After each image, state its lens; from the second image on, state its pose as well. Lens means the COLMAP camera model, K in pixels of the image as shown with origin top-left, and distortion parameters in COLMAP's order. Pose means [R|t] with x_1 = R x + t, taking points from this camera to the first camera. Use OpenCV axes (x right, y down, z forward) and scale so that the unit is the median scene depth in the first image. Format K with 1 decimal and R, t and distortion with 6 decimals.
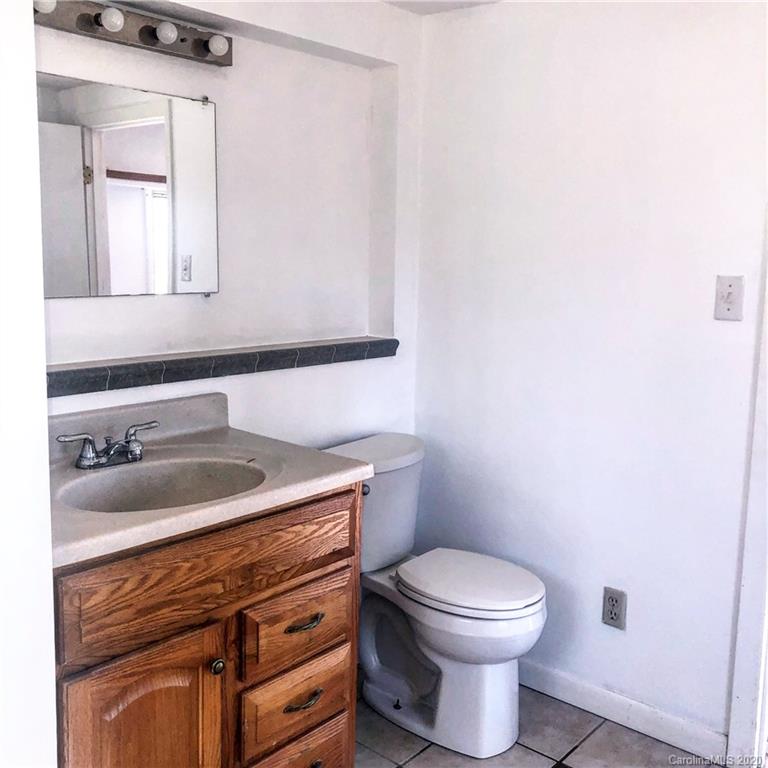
lens RADIAL K [[840.5, 0, 382.7], [0, 840.5, 380.6], [0, 0, 1]] dist [0.023241, 0.000000]
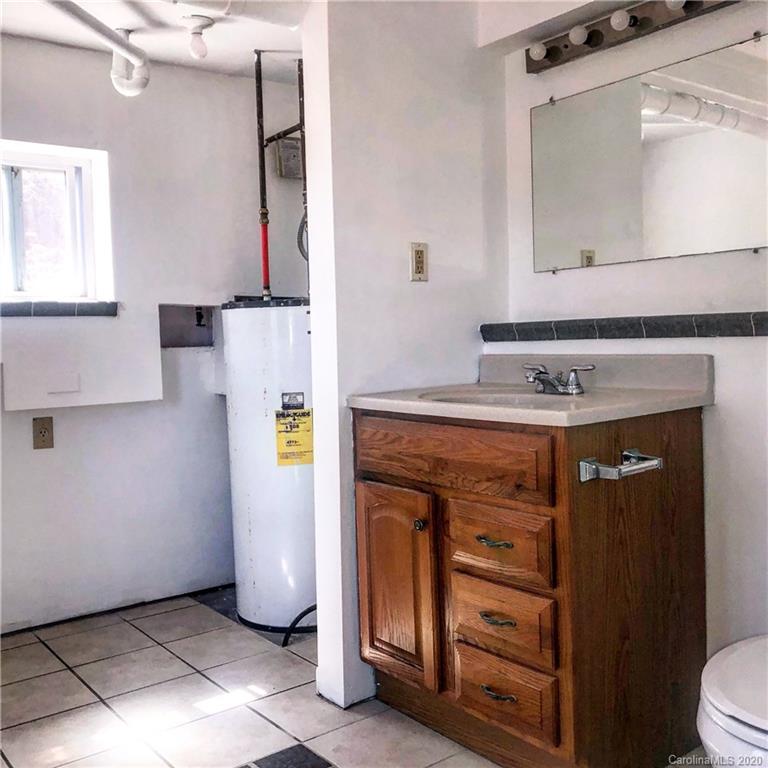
lens RADIAL K [[840.5, 0, 389.9], [0, 840.5, 382.4], [0, 0, 1]] dist [0.023241, 0.000000]
pose [[-0.194485, 0.039406, -0.980114, 1.094835], [-0.126760, 0.989805, 0.064949, 0.040064], [0.972681, 0.136871, -0.187507, 1.178326]]
